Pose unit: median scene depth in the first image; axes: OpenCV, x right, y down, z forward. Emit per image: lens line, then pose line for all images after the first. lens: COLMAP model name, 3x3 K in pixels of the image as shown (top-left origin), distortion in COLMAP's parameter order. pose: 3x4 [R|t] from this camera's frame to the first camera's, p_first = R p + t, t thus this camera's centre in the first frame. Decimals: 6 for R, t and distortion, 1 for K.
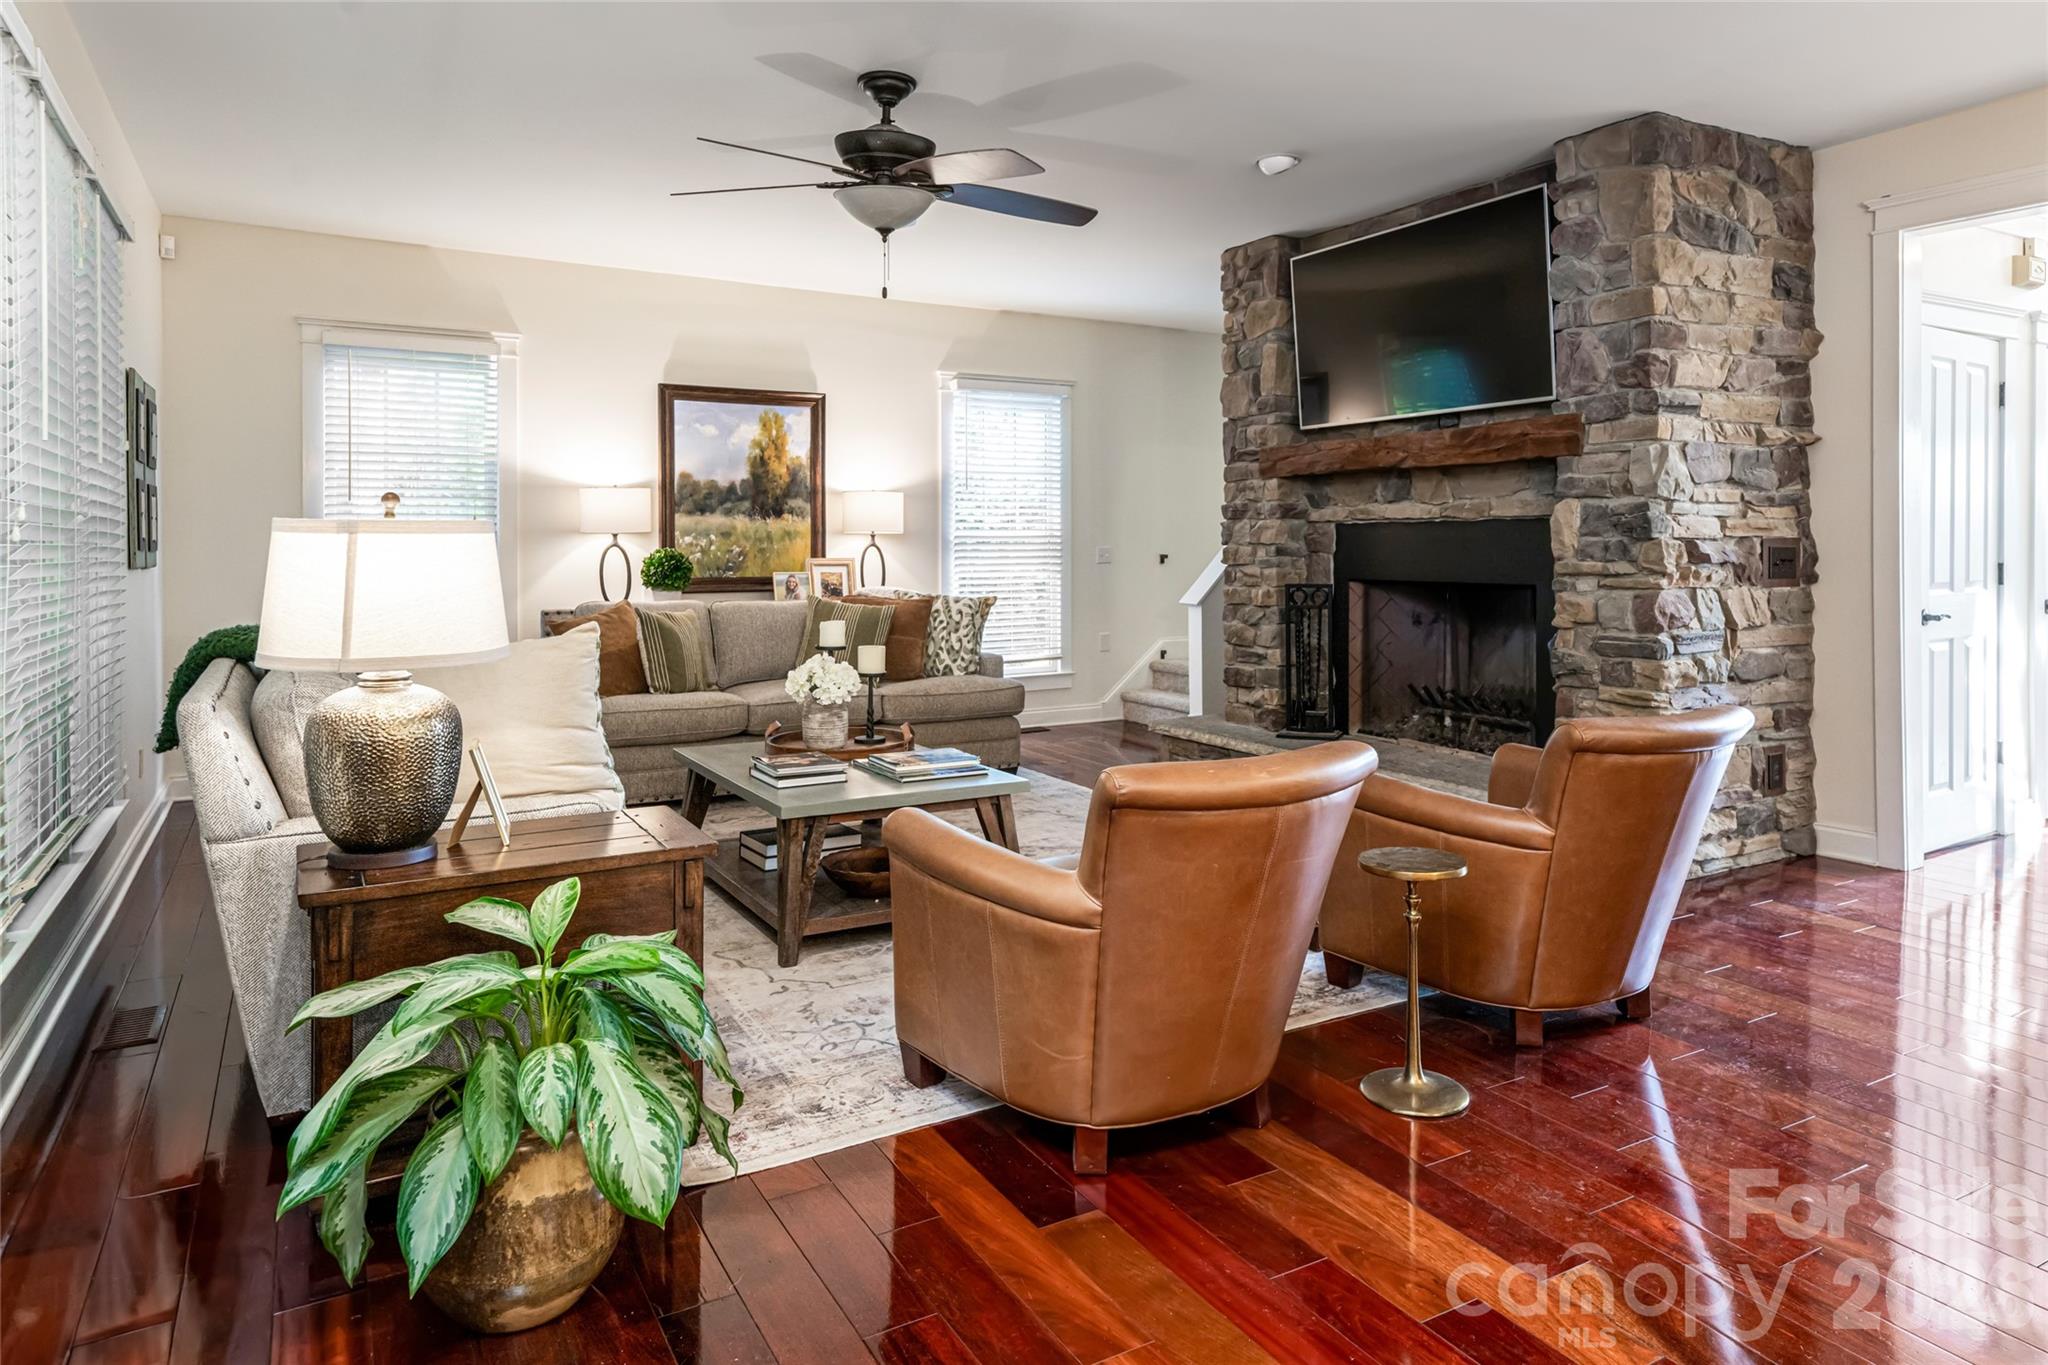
lens RADIAL K [[1233.3, 0, 1034.0], [0, 1233.3, 558.2], [0, 0, 1]] dist [0.017498, -0.005826]
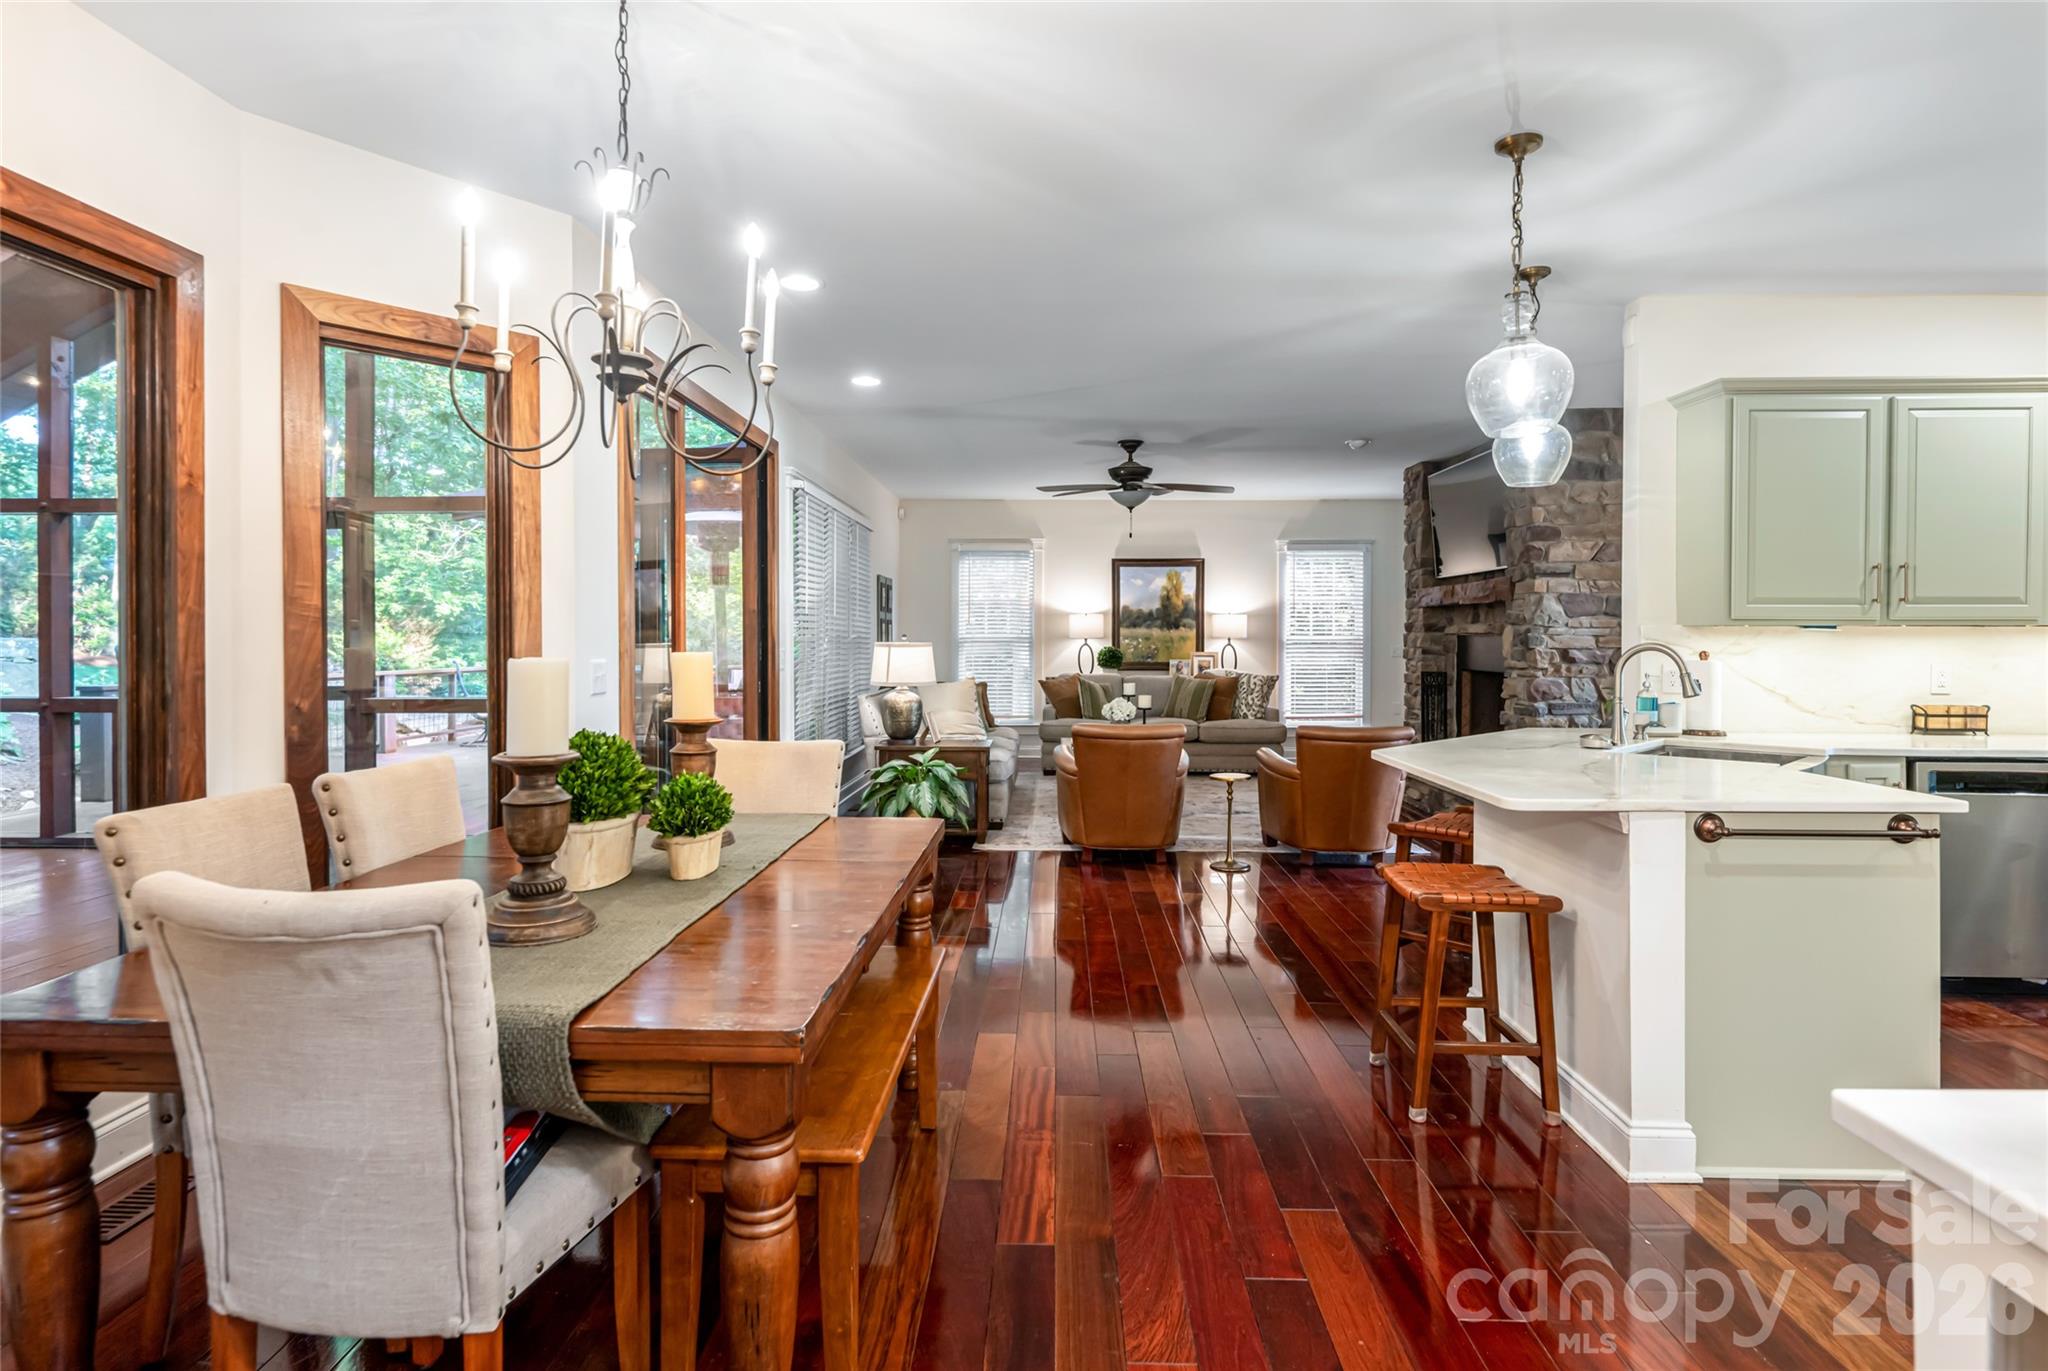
lens RADIAL K [[1039.2, 0, 1029.1], [0, 1039.2, 645.0], [0, 0, 1]] dist [0.002007, 0.000397]
pose [[0.849106, 0.007350, -0.528171, 0.557846], [-0.007888, 0.999968, 0.001234, -0.013990], [0.528163, 0.003119, 0.849137, -0.539879]]
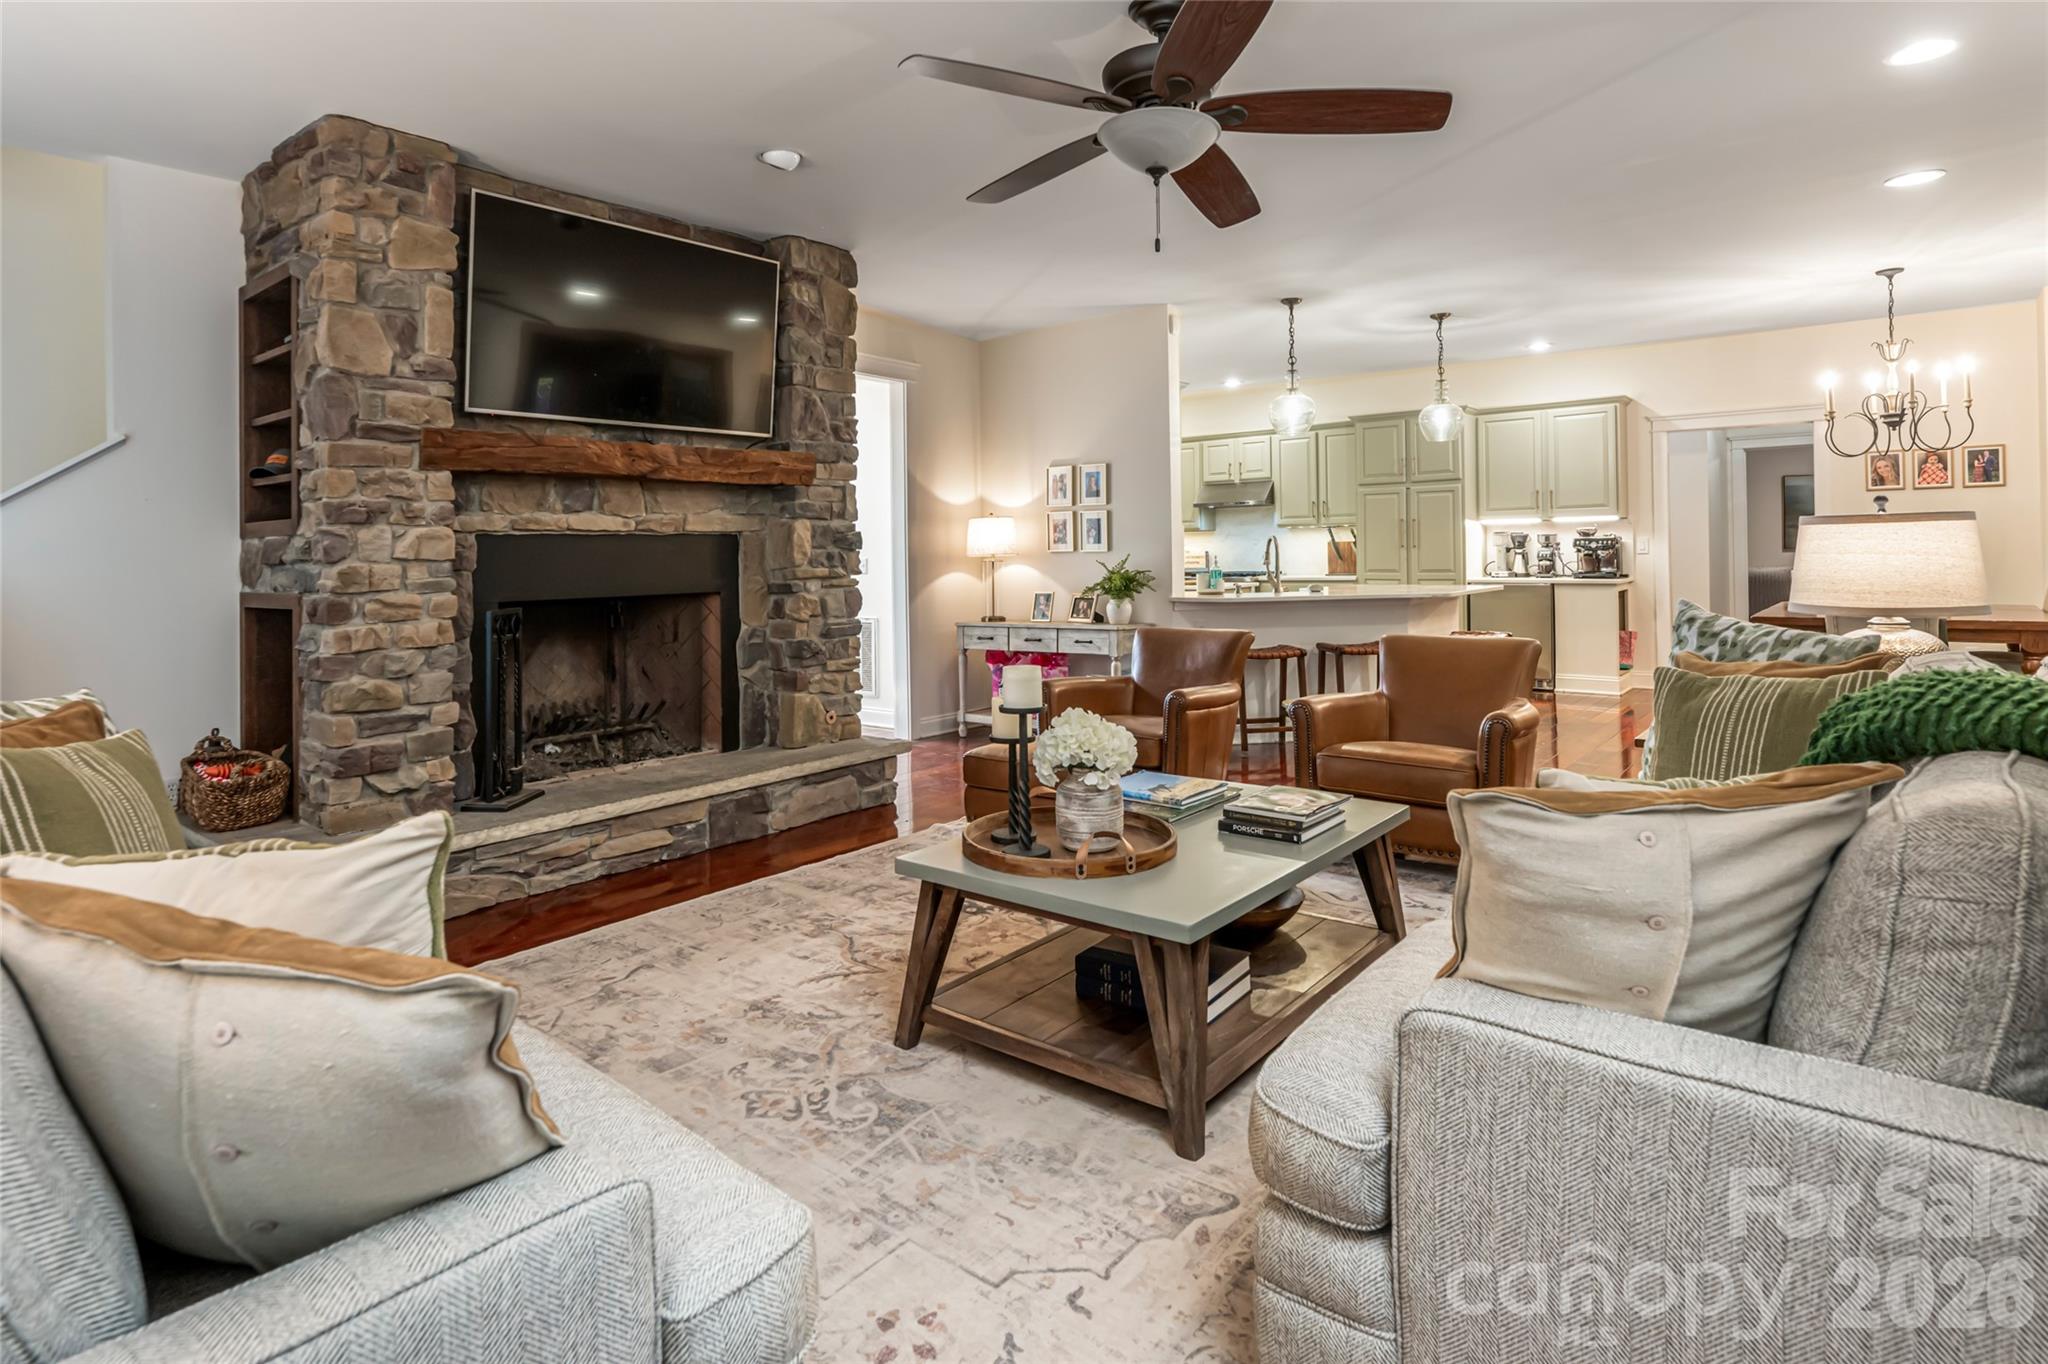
lens RADIAL K [[1035.4, 0, 984.5], [0, 1035.4, 552.6], [0, 0, 1]] dist [-0.003706, -0.000830]
pose [[-0.308520, 0.003772, 0.951210, -0.562425], [0.025802, 0.999657, 0.004405, -0.011794], [-0.950868, 0.025902, -0.308512, 1.014482]]
